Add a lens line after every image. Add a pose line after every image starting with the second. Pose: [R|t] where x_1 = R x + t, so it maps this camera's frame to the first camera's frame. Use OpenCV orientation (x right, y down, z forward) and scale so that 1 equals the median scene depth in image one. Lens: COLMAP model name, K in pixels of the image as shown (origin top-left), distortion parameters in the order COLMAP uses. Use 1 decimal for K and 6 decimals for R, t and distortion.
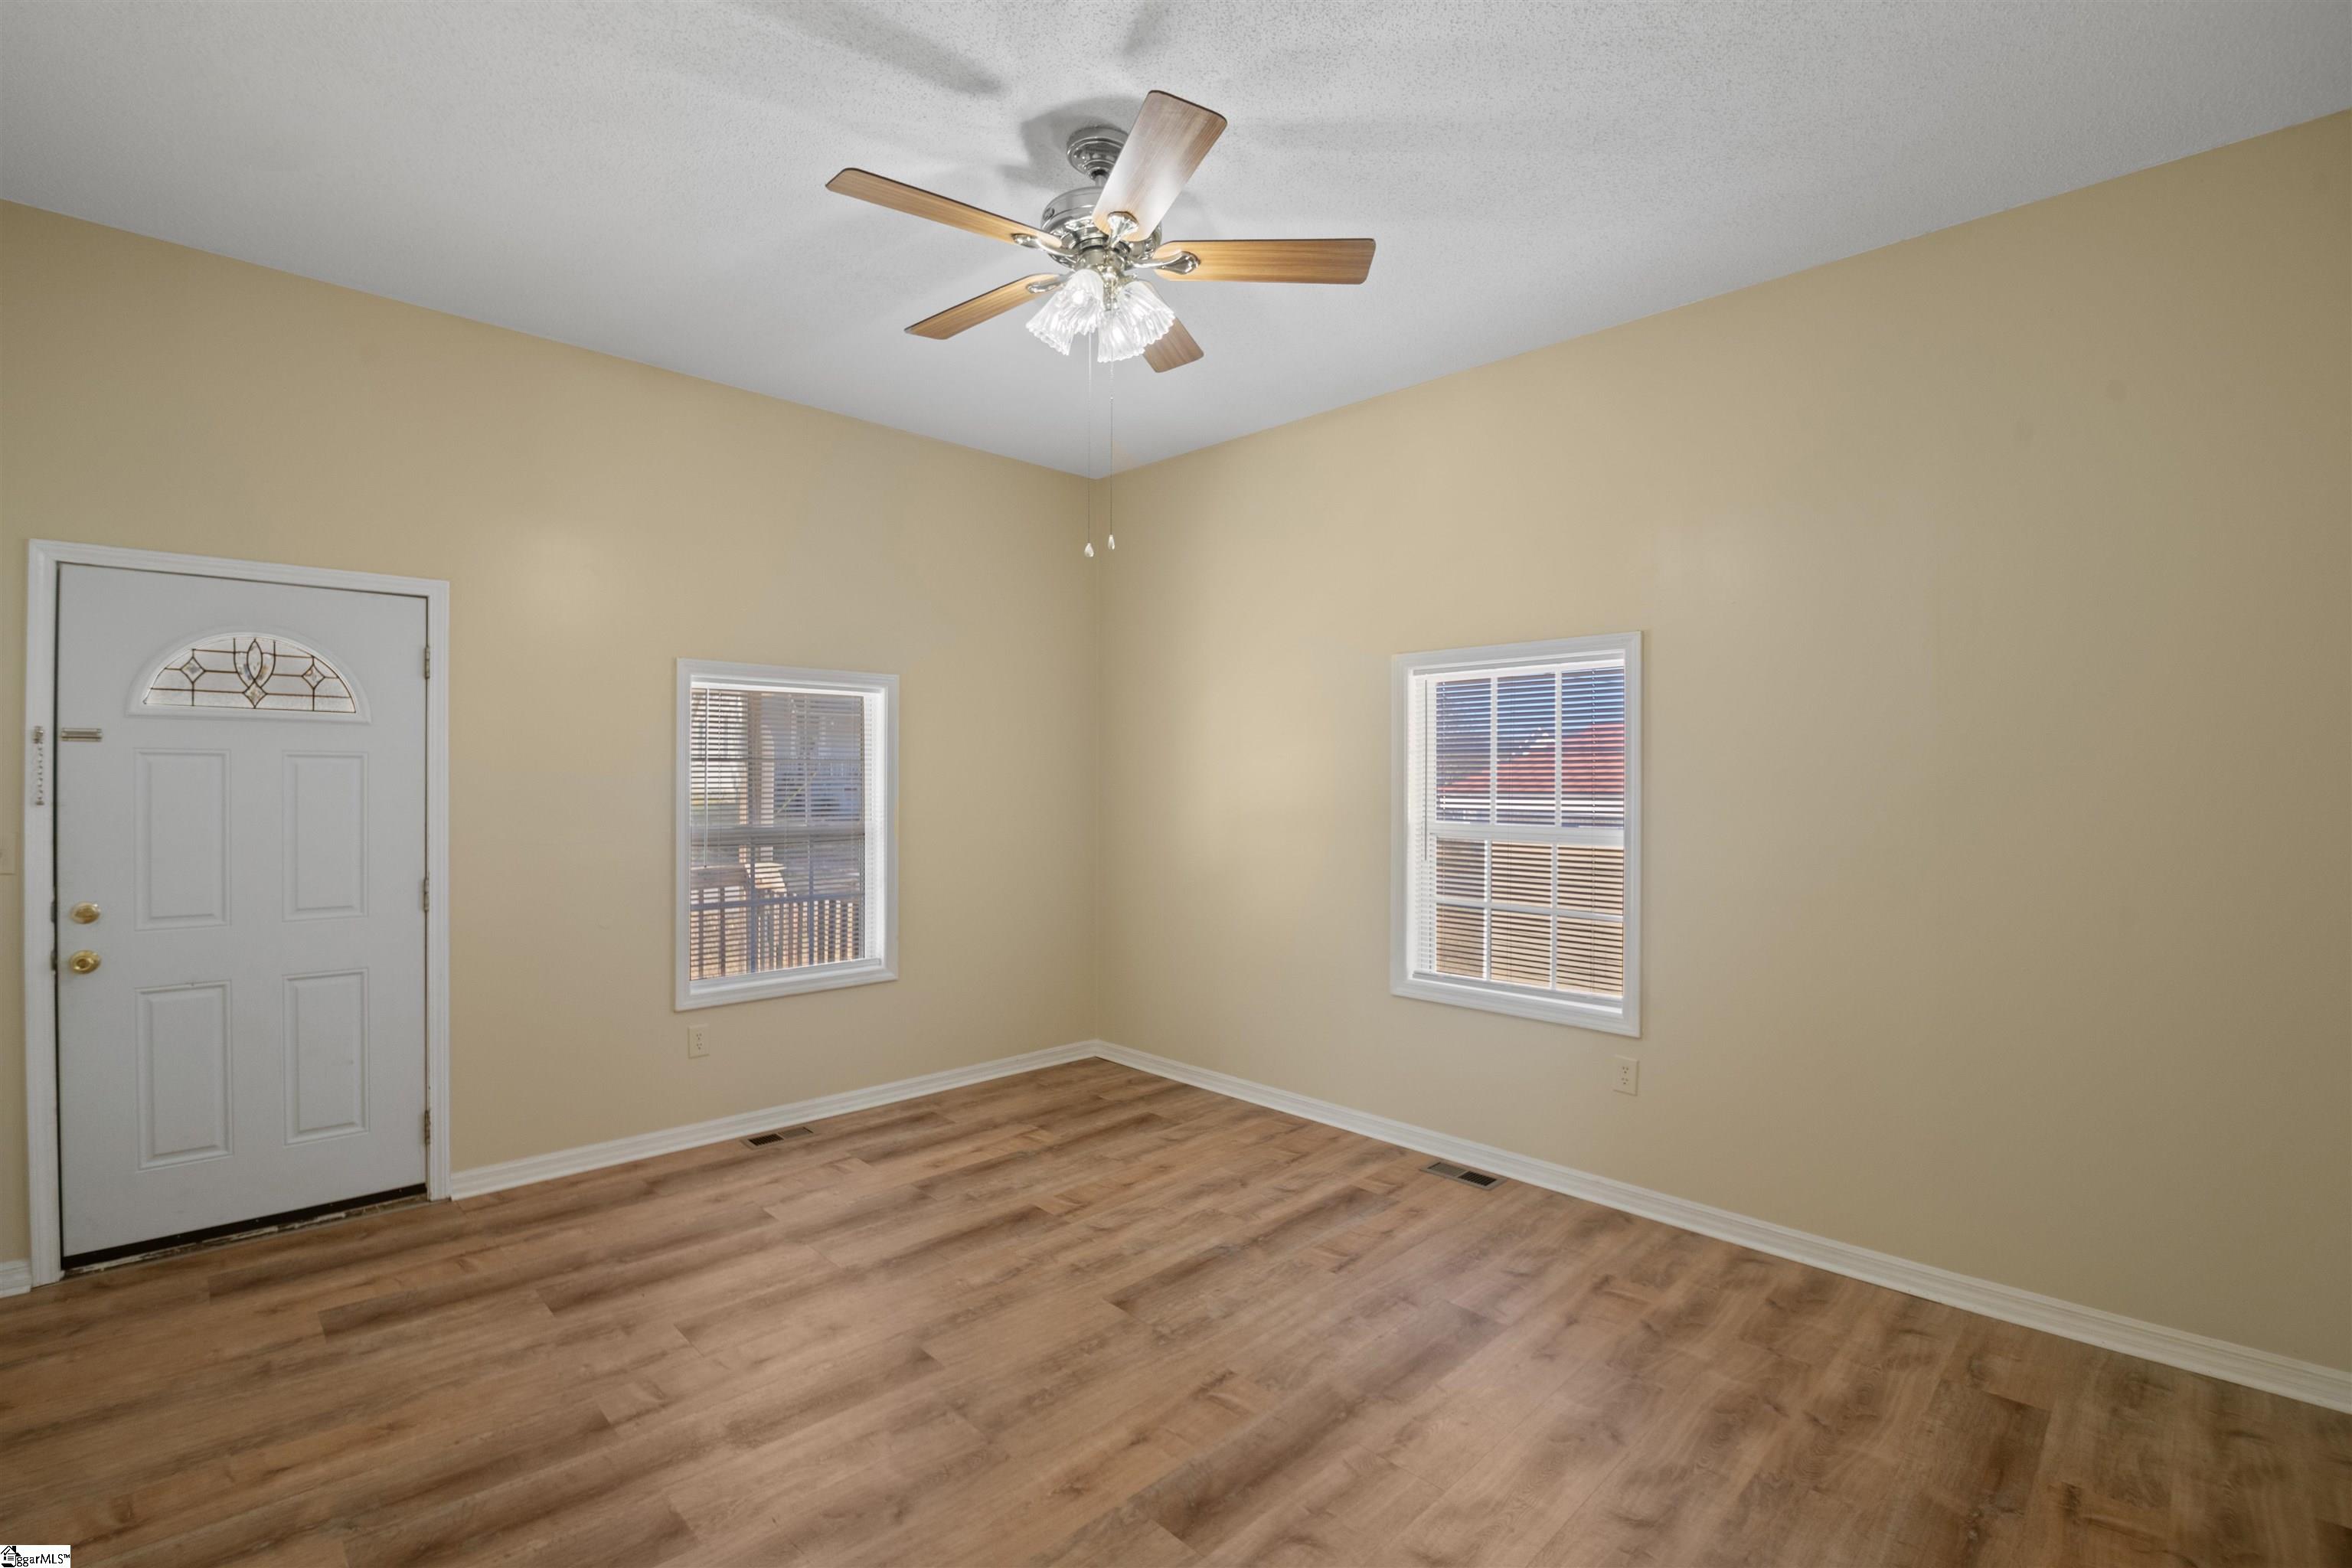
lens RADIAL K [[1037.6, 0, 1112.1], [0, 1037.6, 783.4], [0, 0, 1]] dist [-0.001866, -0.015893]
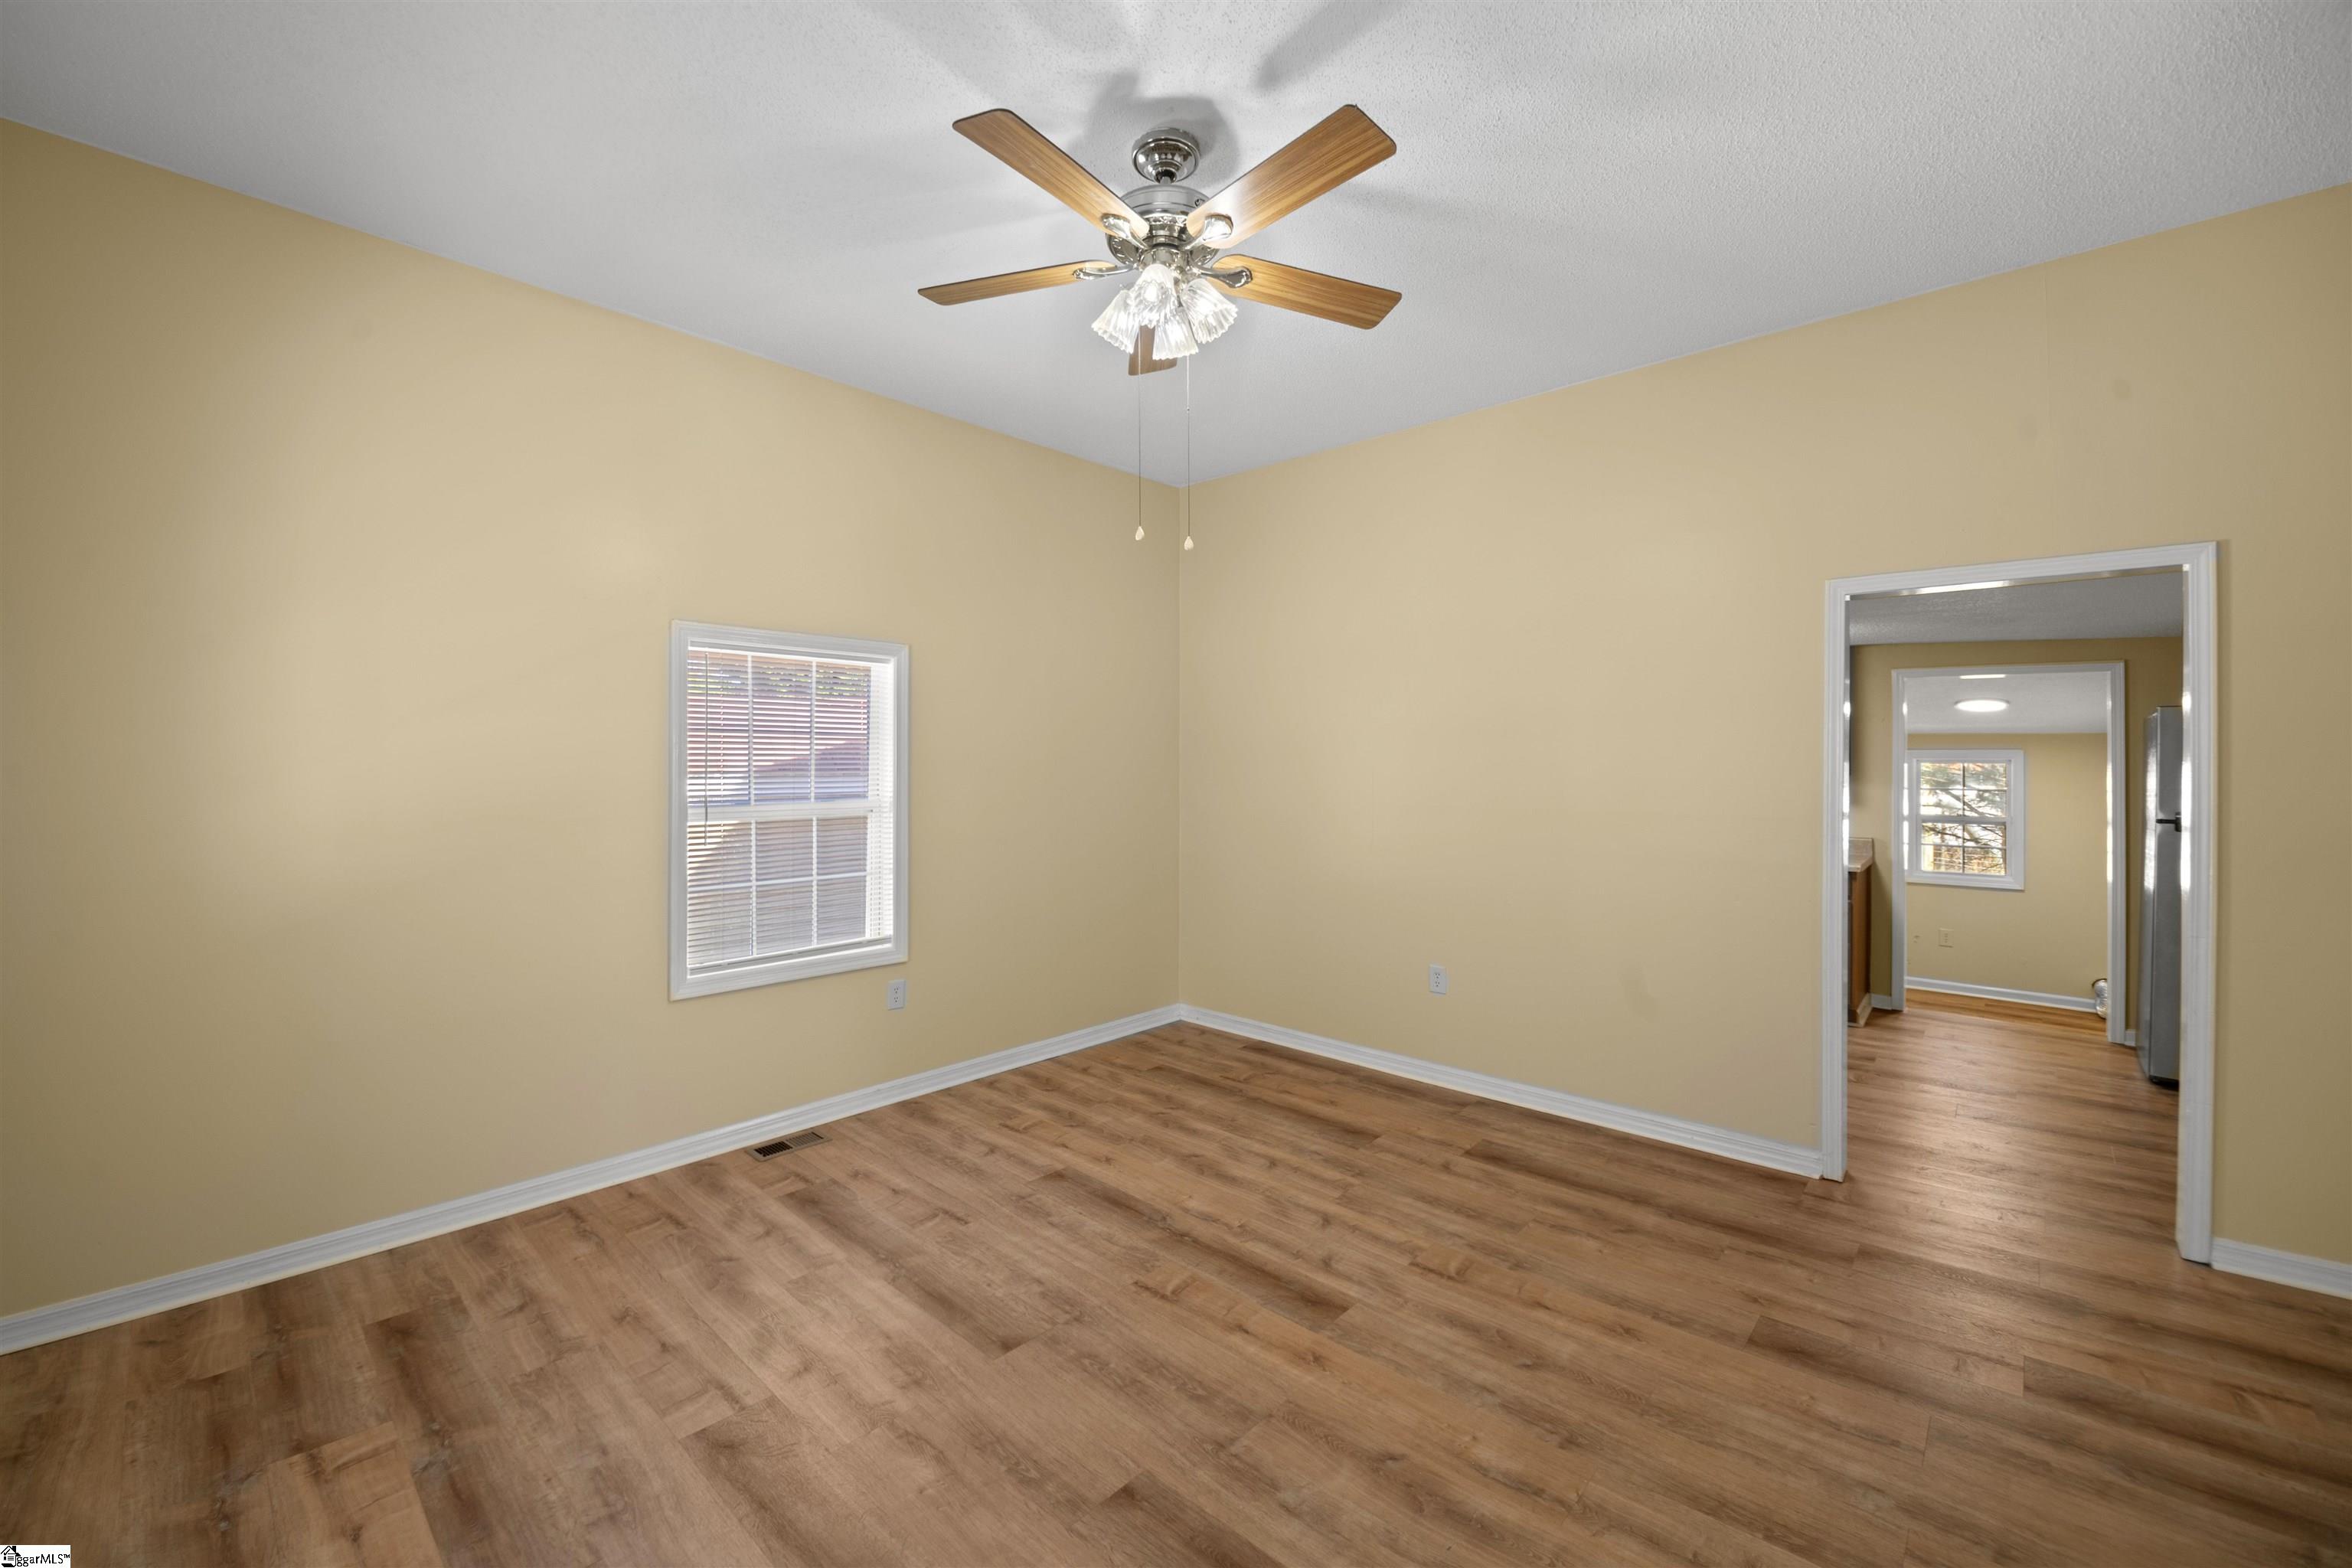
lens RADIAL K [[940.2, 0, 1160.6], [0, 940.2, 781.6], [0, 0, 1]] dist [-0.002163, -0.013665]
pose [[-0.077183, -0.025780, 0.996684, -0.788667], [-0.006014, 0.999660, 0.025391, -0.009241], [-0.996999, -0.004034, -0.077312, 0.918518]]
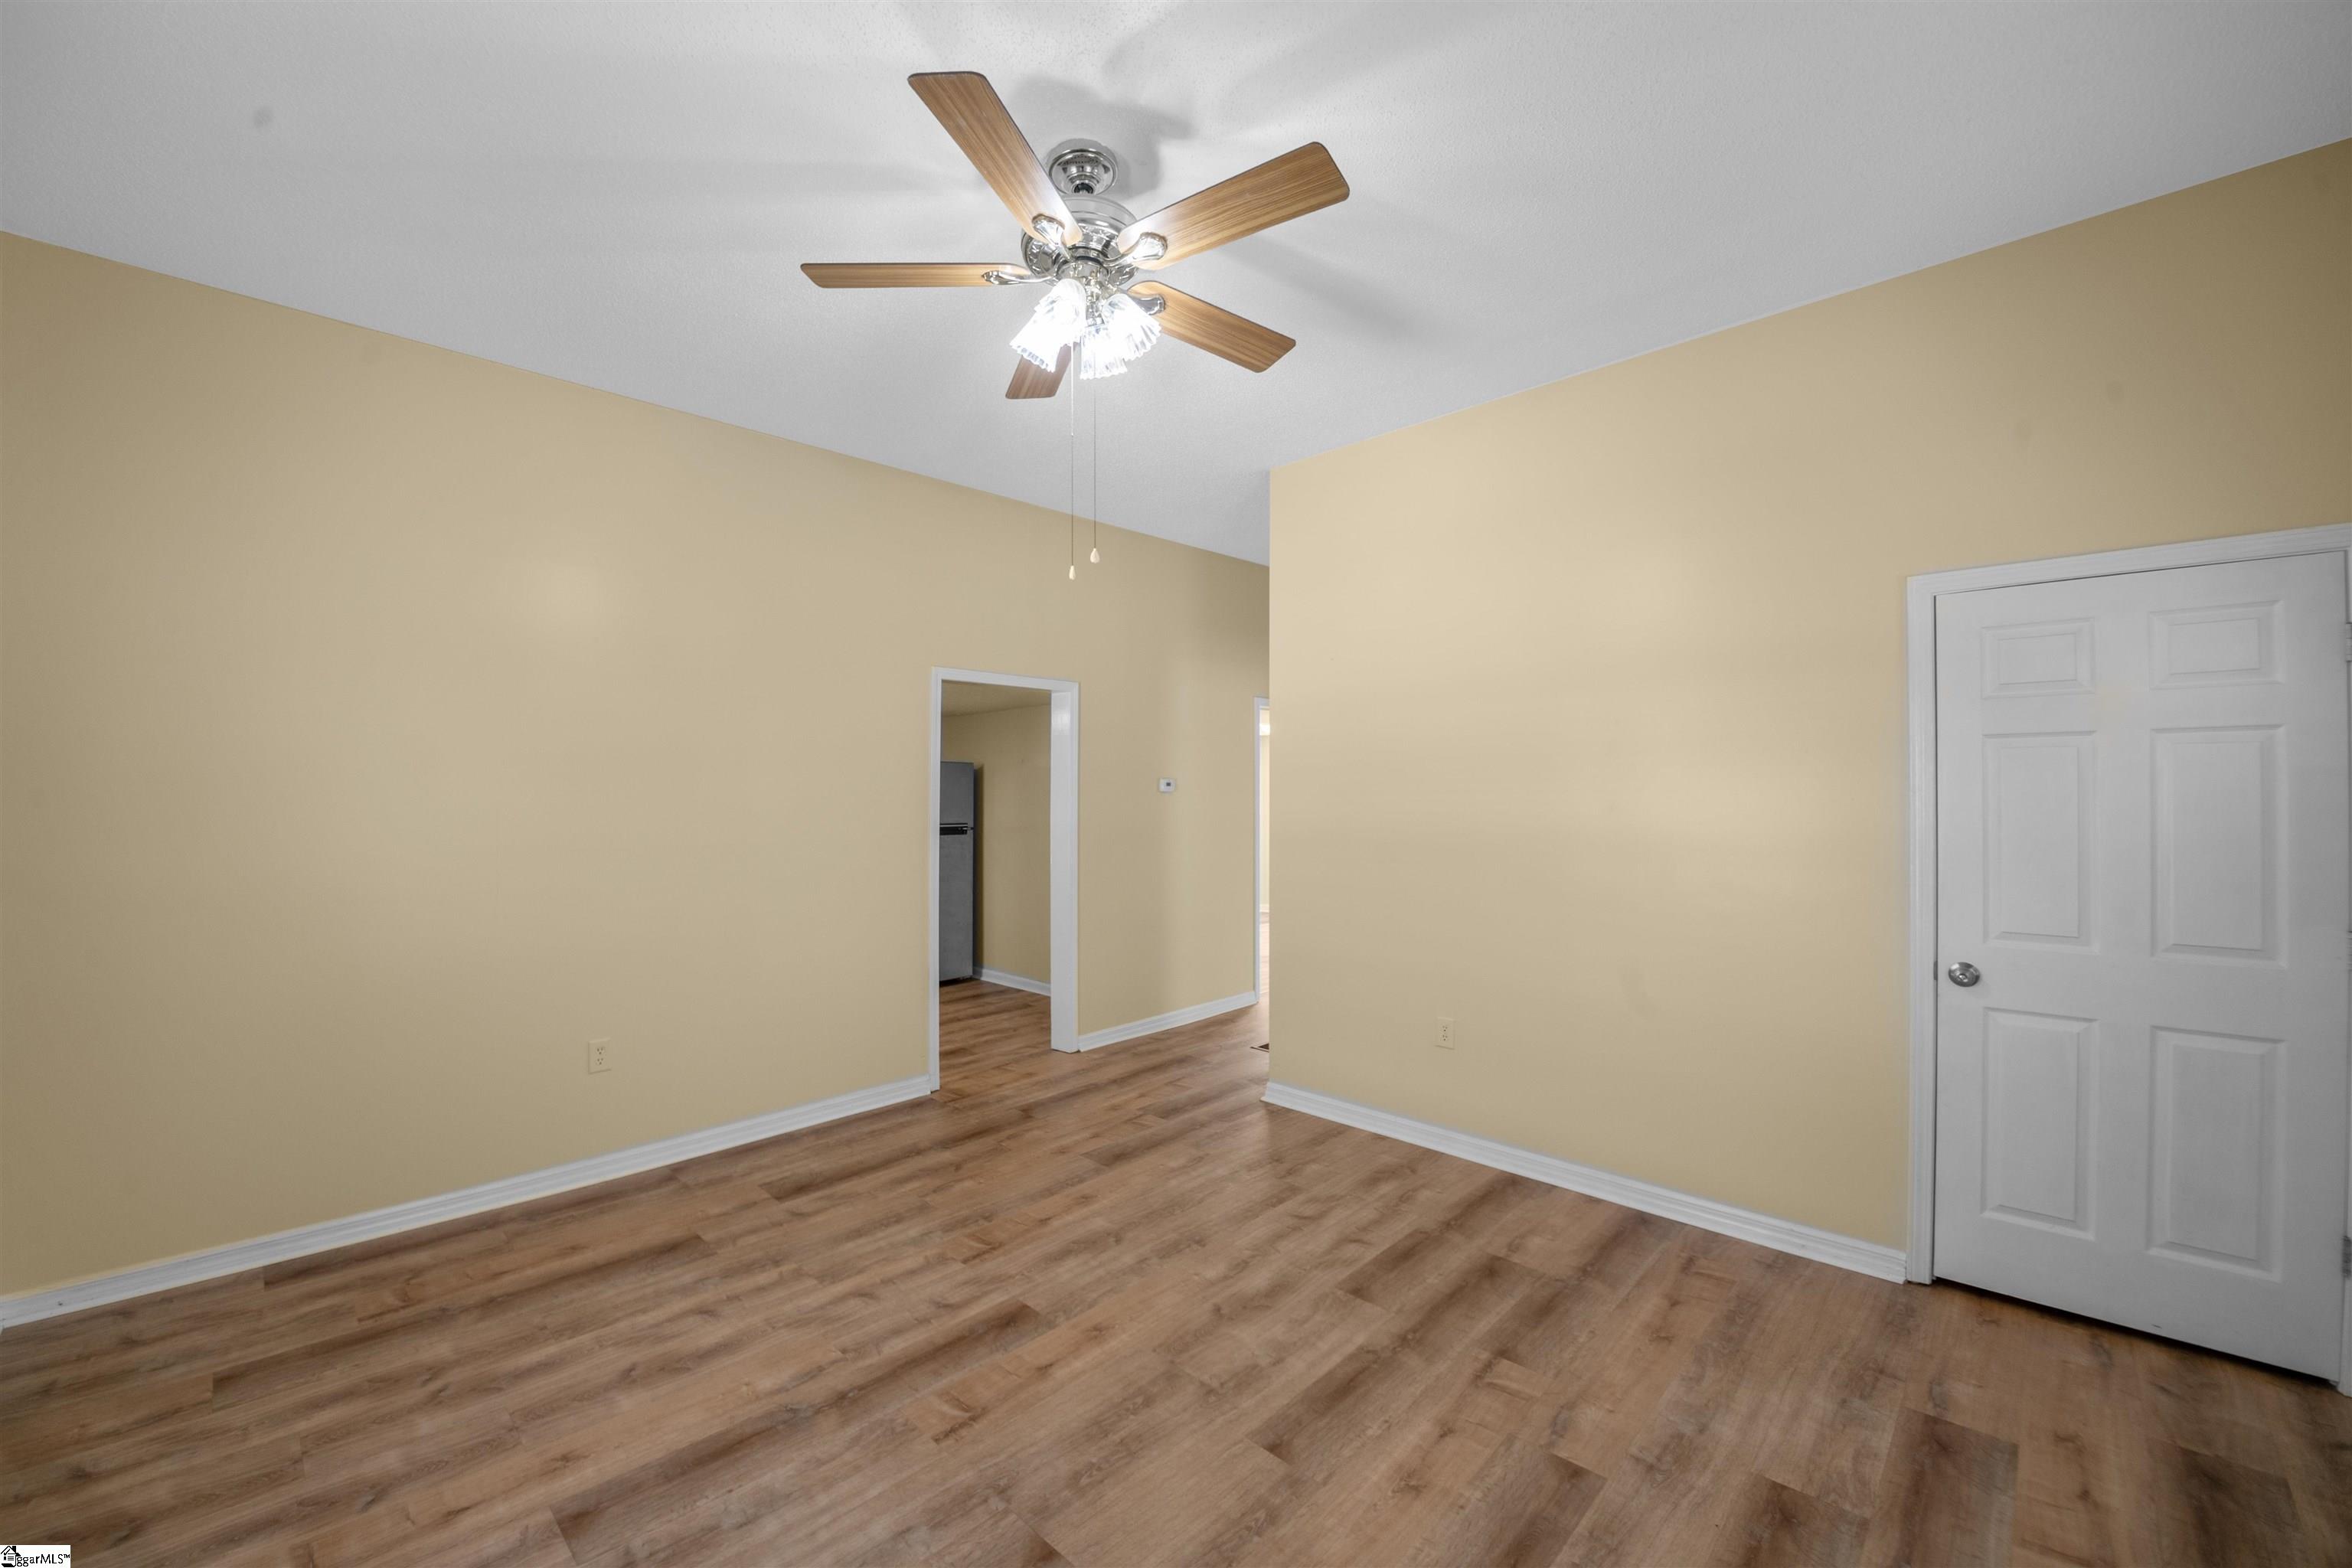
lens RADIAL K [[918.2, 0, 1128.6], [0, 918.2, 779.5], [0, 0, 1]] dist [-0.001362, -0.014006]
pose [[-0.999335, -0.005303, -0.036076, -0.021066], [-0.004644, 0.999821, -0.018334, -0.007625], [0.036167, -0.018154, -0.999181, 1.598261]]
